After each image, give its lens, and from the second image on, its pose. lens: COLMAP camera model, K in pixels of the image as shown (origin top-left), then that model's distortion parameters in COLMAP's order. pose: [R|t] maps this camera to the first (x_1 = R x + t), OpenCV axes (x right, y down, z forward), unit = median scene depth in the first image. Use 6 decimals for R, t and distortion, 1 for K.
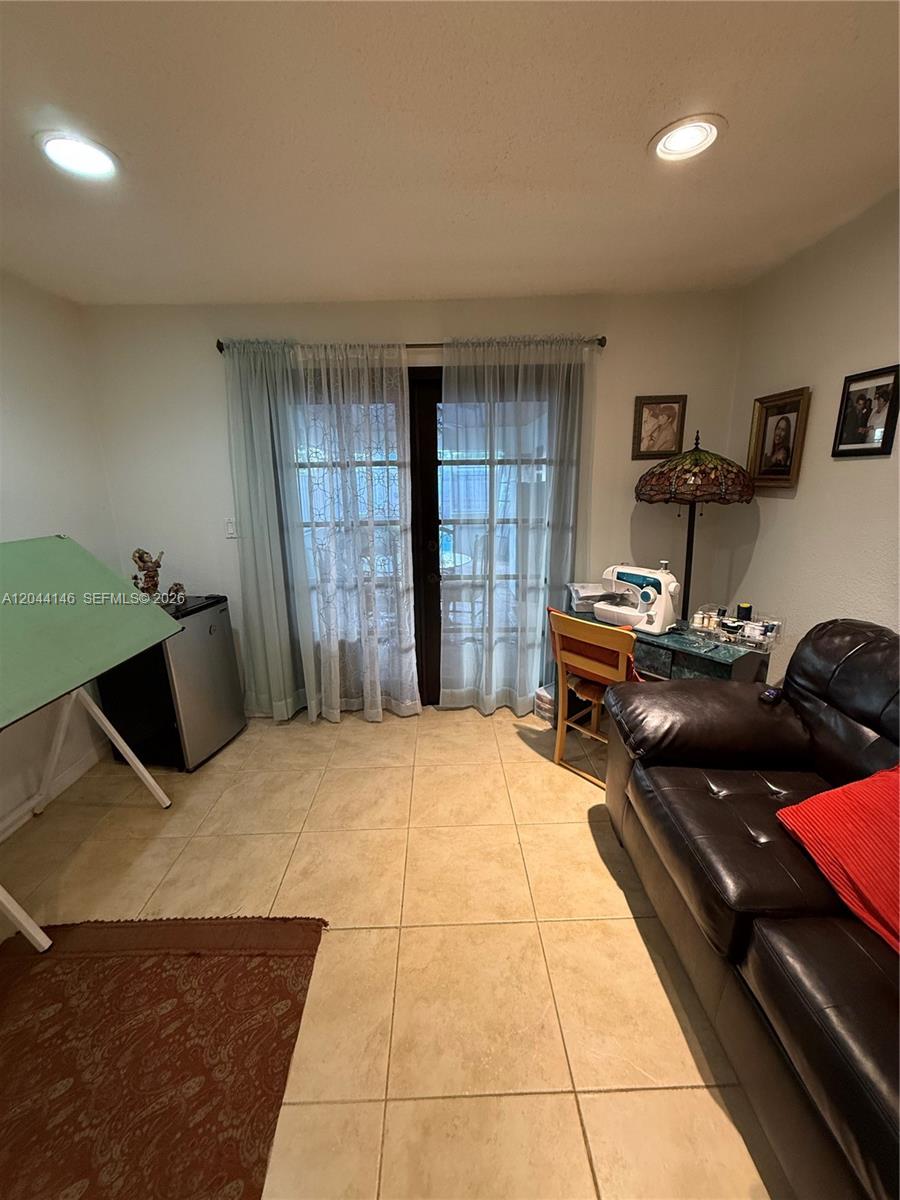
lens RADIAL K [[478.8, 0, 448.2], [0, 478.8, 597.3], [0, 0, 1]] dist [0.004326, -0.001547]
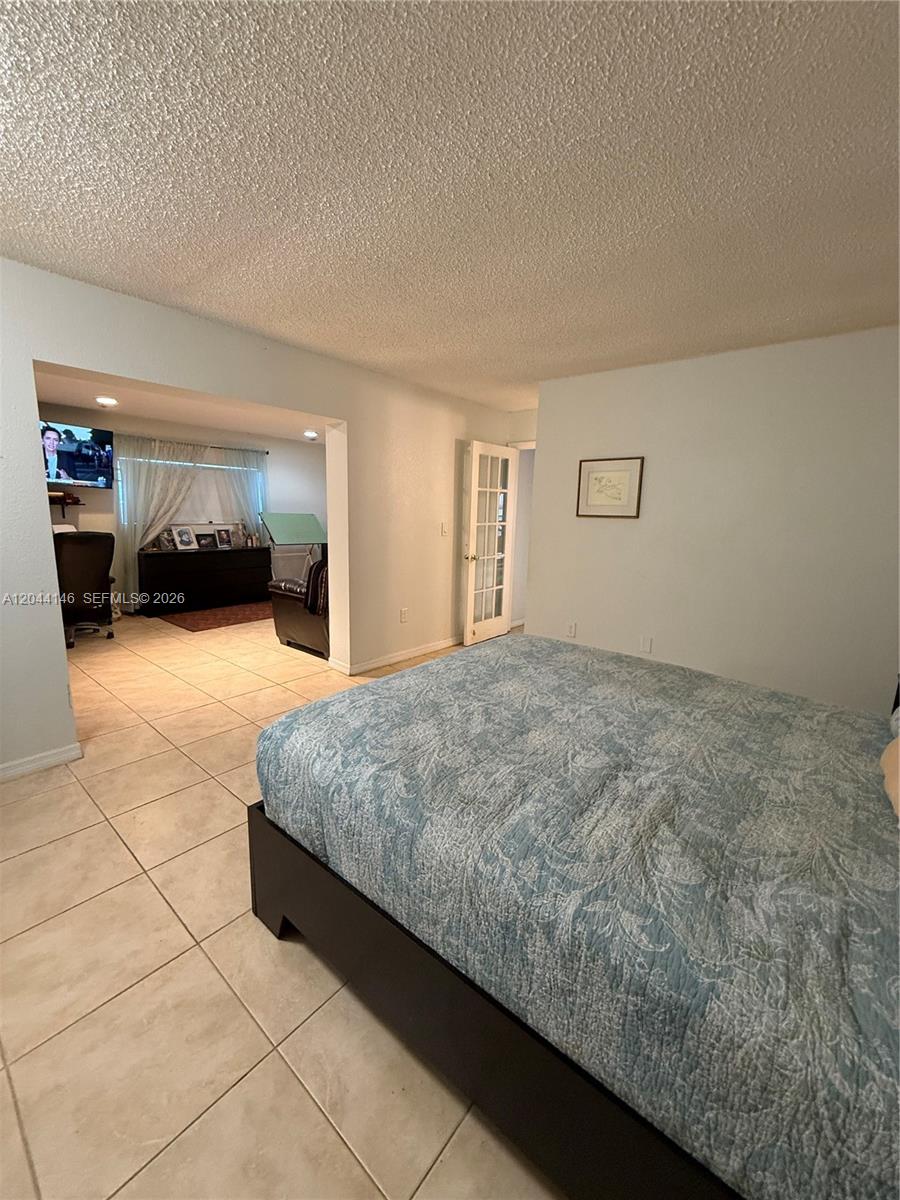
lens RADIAL K [[478.8, 0, 450.4], [0, 478.8, 599.7], [0, 0, 1]] dist [0.004326, -0.001547]
pose [[0.754400, 0.156750, -0.637424, 1.991063], [-0.196486, 0.980469, 0.008566, 0.225637], [0.626318, 0.118783, 0.770465, -0.903910]]
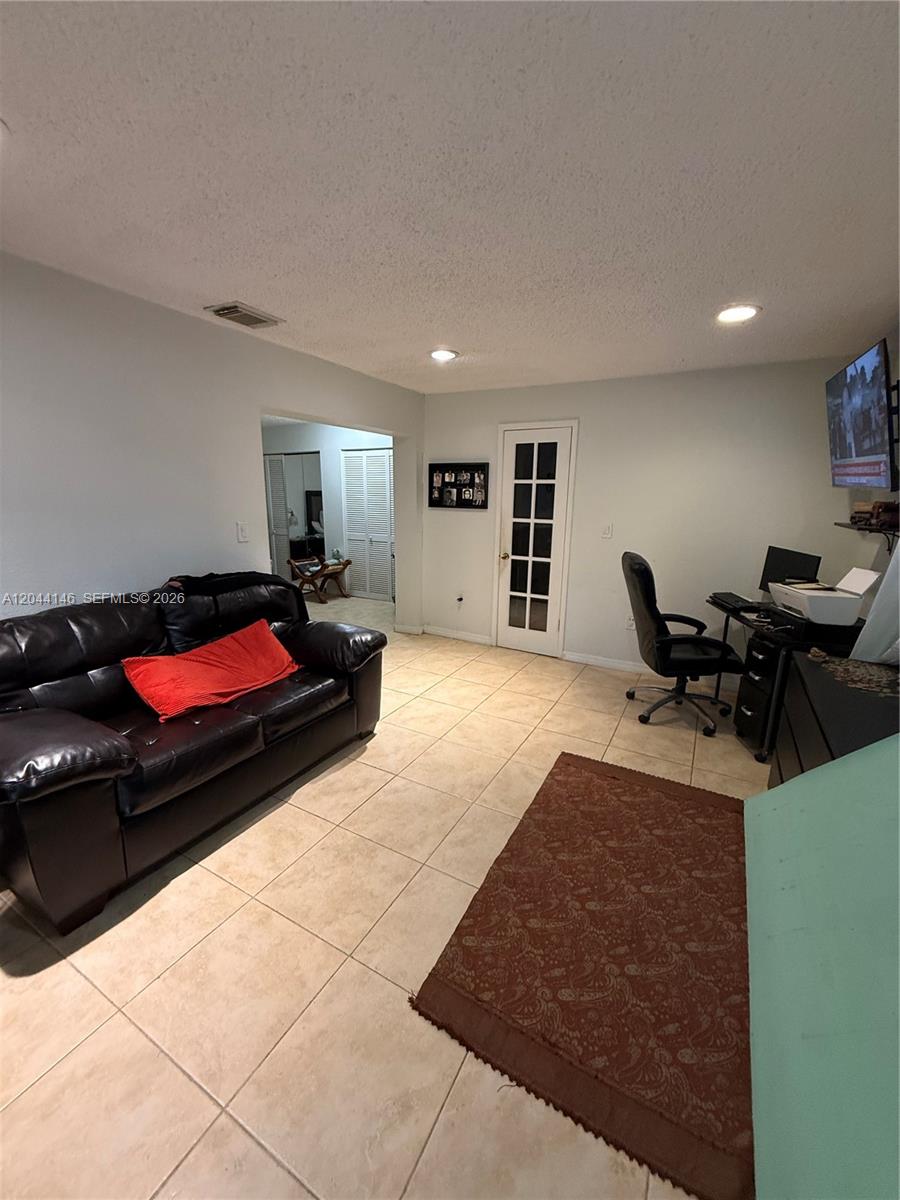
lens RADIAL K [[478.8, 0, 449.6], [0, 478.8, 601.1], [0, 0, 1]] dist [0.004326, -0.001547]
pose [[-0.865177, -0.106397, 0.490049, -0.430027], [0.121816, 0.903369, 0.411200, -0.213837], [-0.486446, 0.415456, -0.768613, 0.858914]]
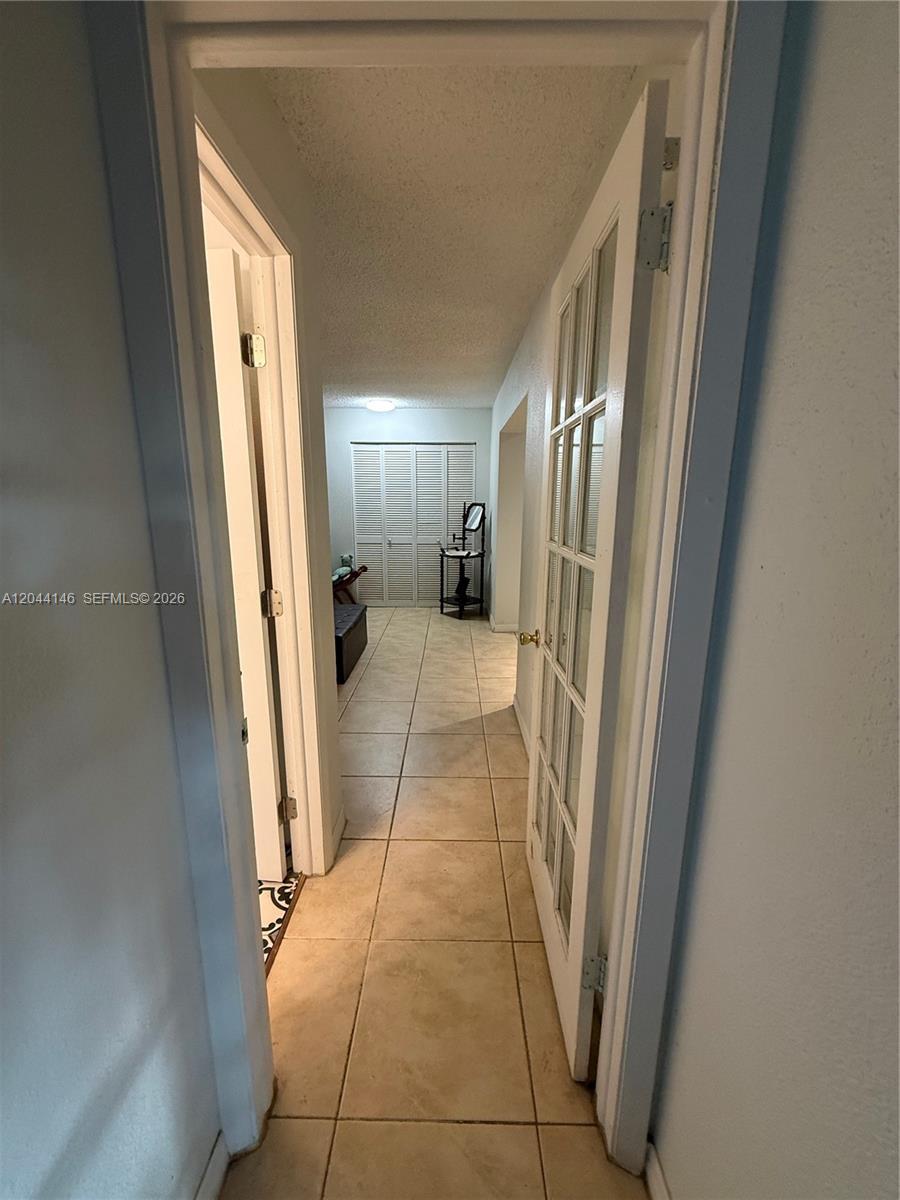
lens RADIAL K [[478.8, 0, 445.8], [0, 478.8, 597.9], [0, 0, 1]] dist [0.004326, -0.001547]
pose [[-0.999502, -0.002044, 0.031505, 0.918200], [0.011964, 0.898951, 0.437886, -0.288554], [-0.029216, 0.438045, -0.898478, 1.184834]]
